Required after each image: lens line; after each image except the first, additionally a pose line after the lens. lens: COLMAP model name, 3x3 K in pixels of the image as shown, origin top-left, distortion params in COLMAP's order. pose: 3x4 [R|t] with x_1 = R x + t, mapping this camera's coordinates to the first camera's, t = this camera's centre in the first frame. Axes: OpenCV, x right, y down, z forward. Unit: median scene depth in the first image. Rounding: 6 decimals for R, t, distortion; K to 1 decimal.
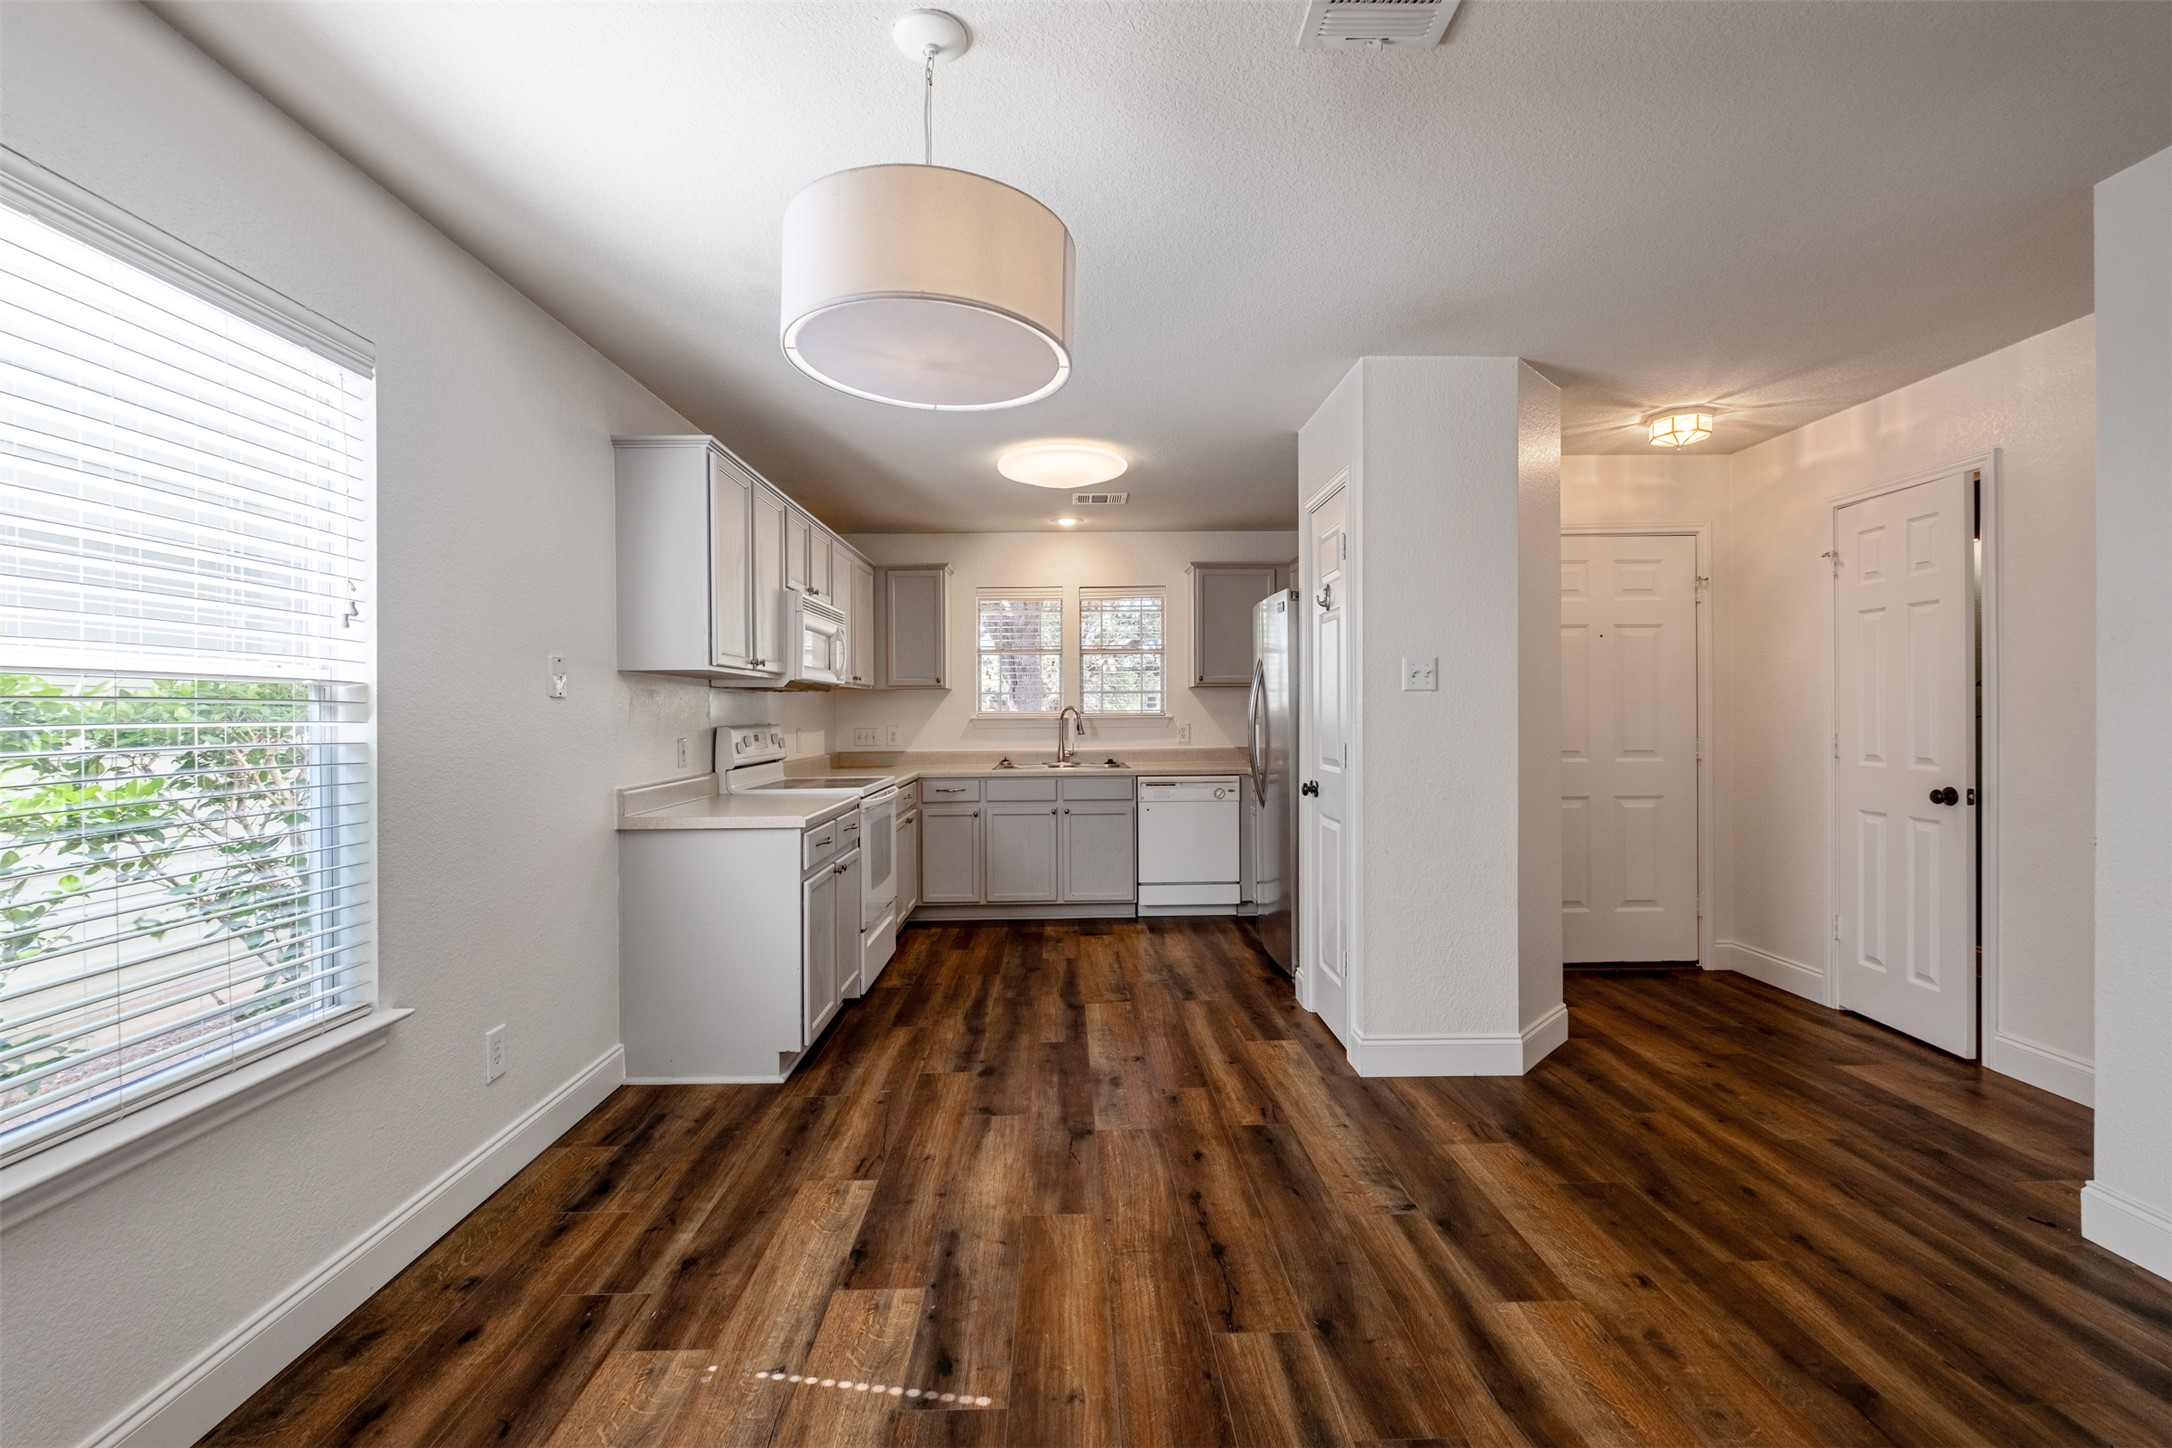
lens RADIAL K [[940.6, 0, 1082.2], [0, 940.6, 707.0], [0, 0, 1]] dist [-0.001485, -0.000397]
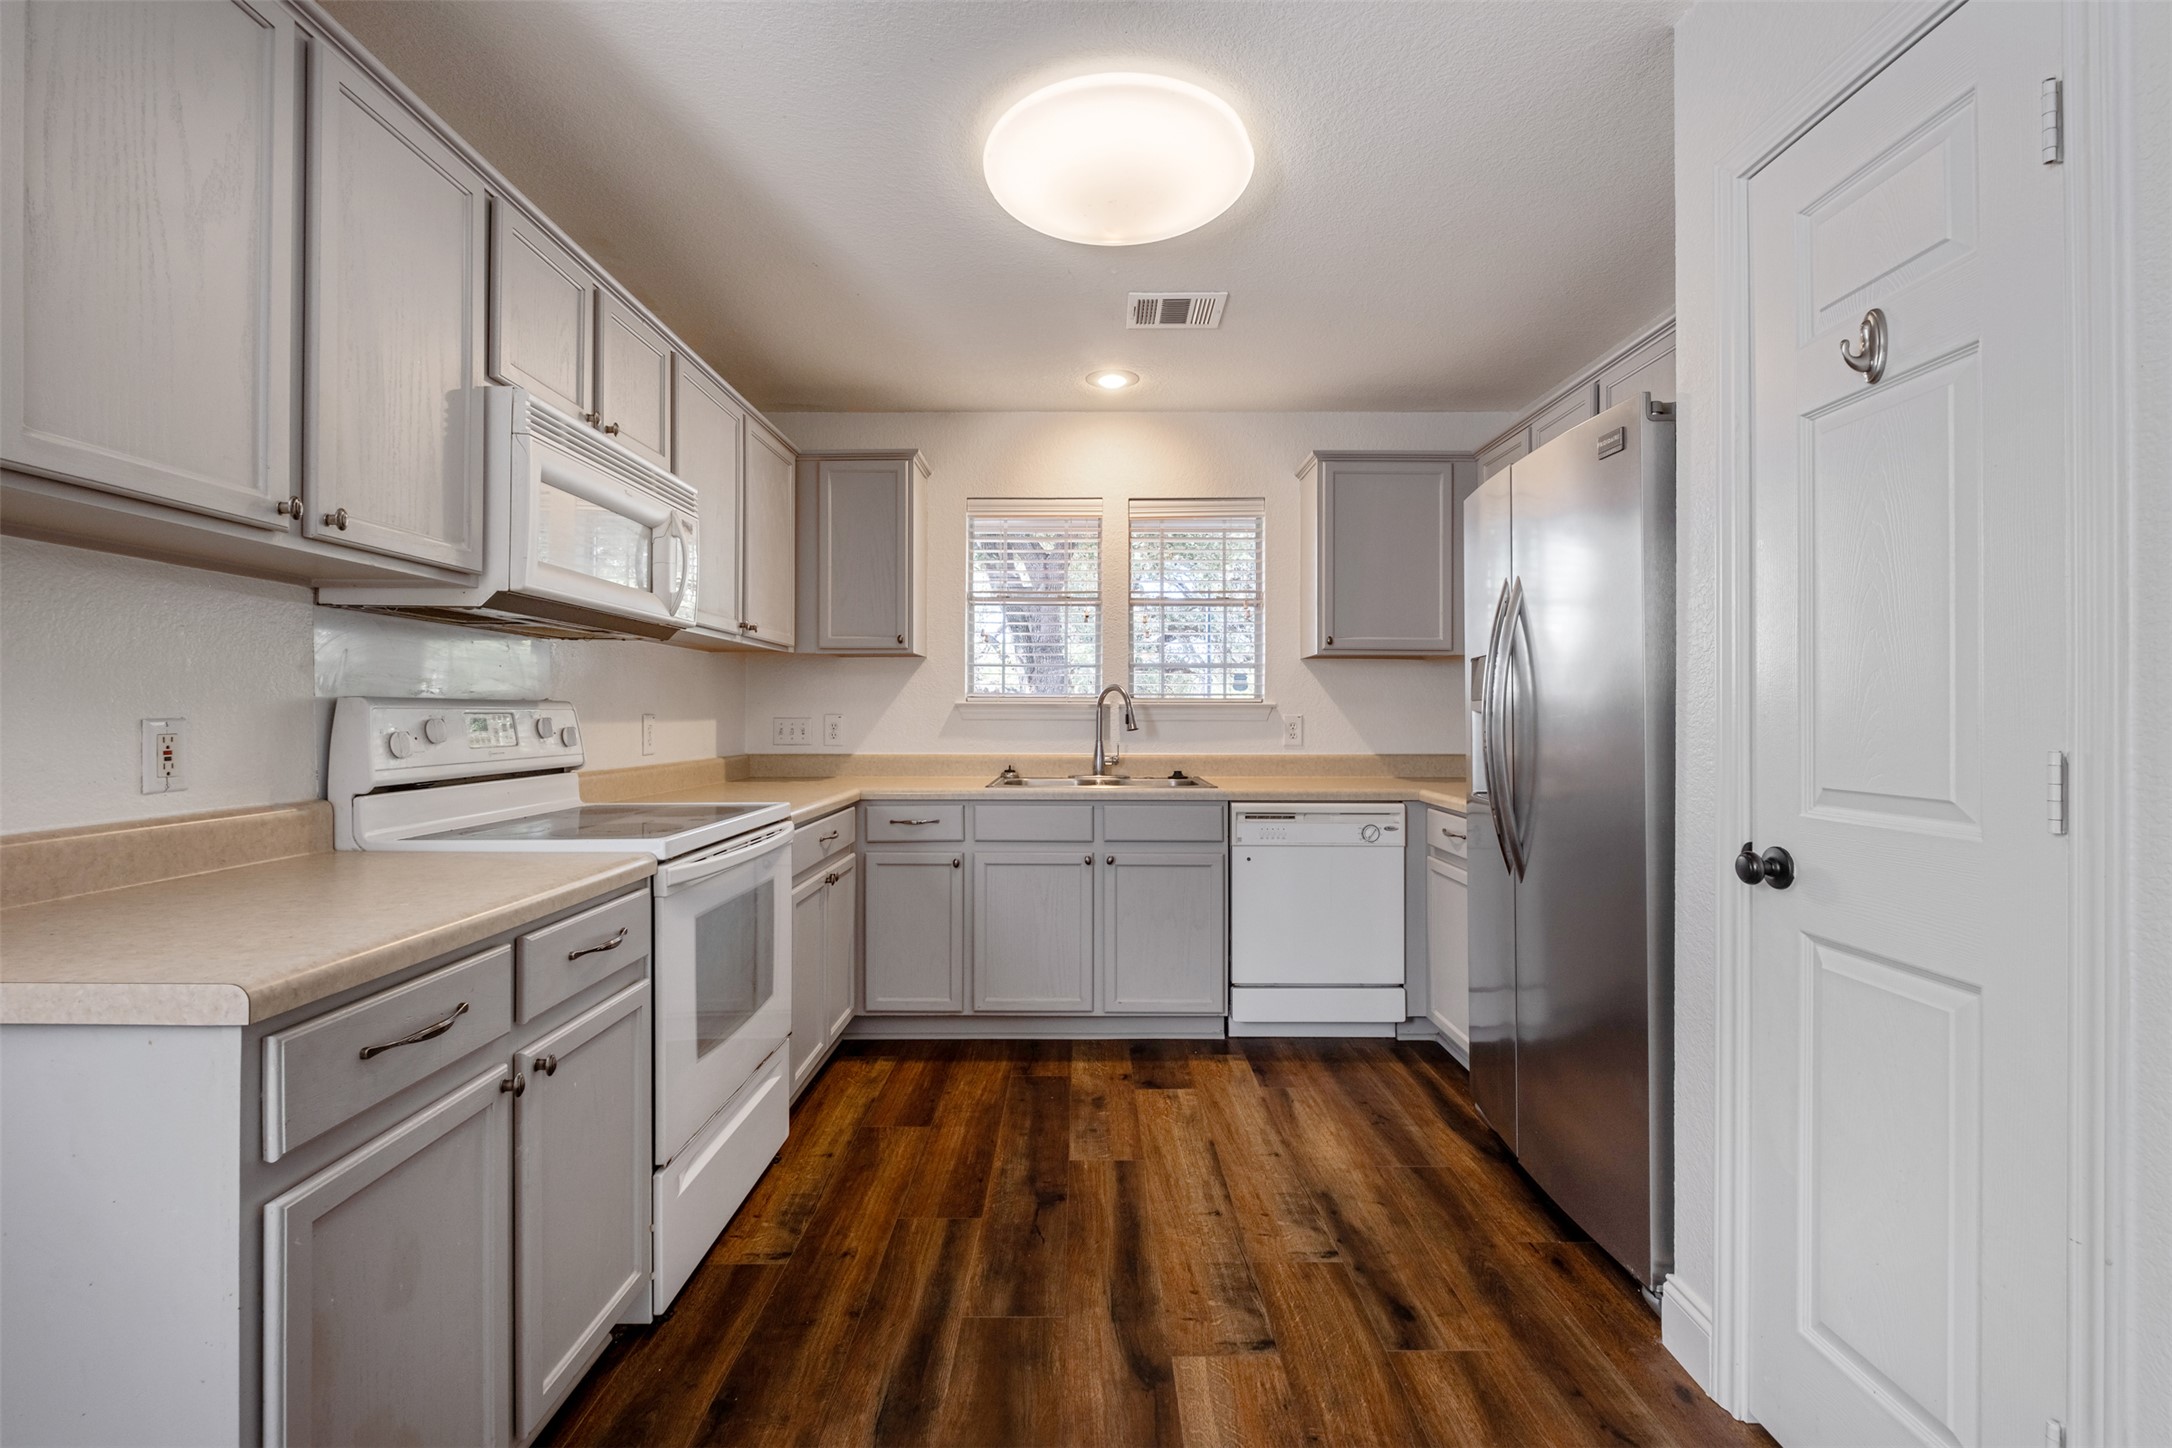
lens RADIAL K [[940.6, 0, 1082.2], [0, 940.6, 707.0], [0, 0, 1]] dist [-0.001485, -0.000397]
pose [[0.999715, 0.010050, -0.021672, -0.022194], [-0.010129, 0.999942, -0.003559, 0.017335], [0.021635, 0.003777, 0.999759, 0.410162]]
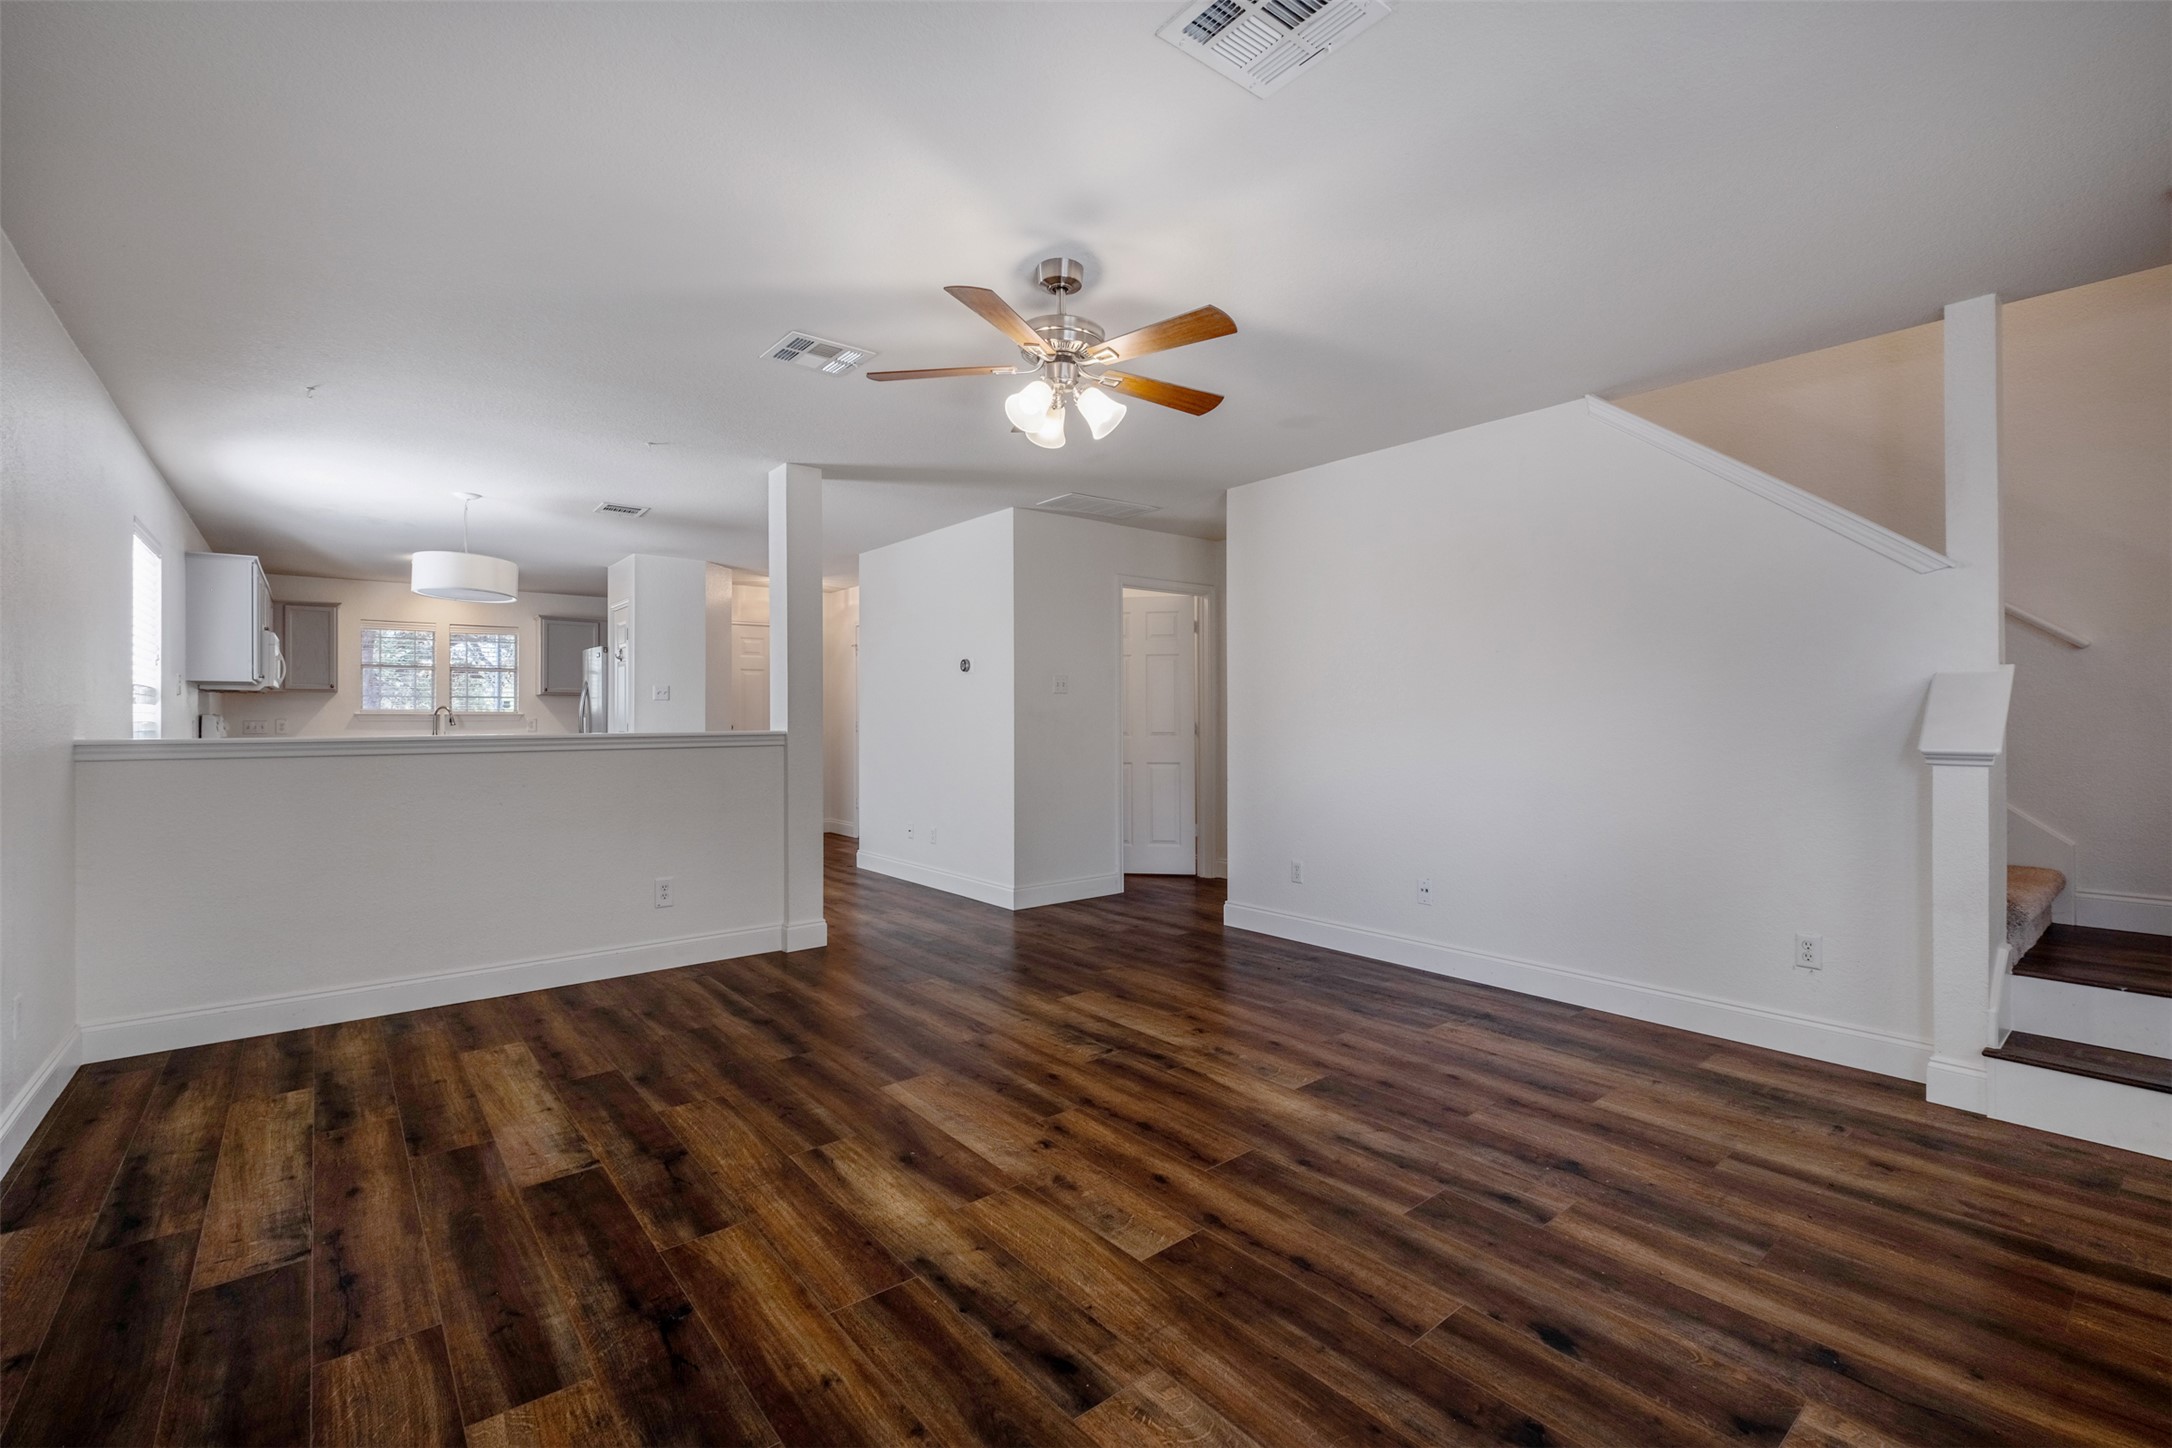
lens RADIAL K [[942.9, 0, 1091.3], [0, 942.9, 721.2], [0, 0, 1]] dist [-0.001689, -0.000302]
pose [[0.784043, 0.003257, 0.620698, -0.143569], [-0.006583, 0.999974, 0.003068, 0.012307], [-0.620672, -0.006491, 0.784043, -0.845625]]
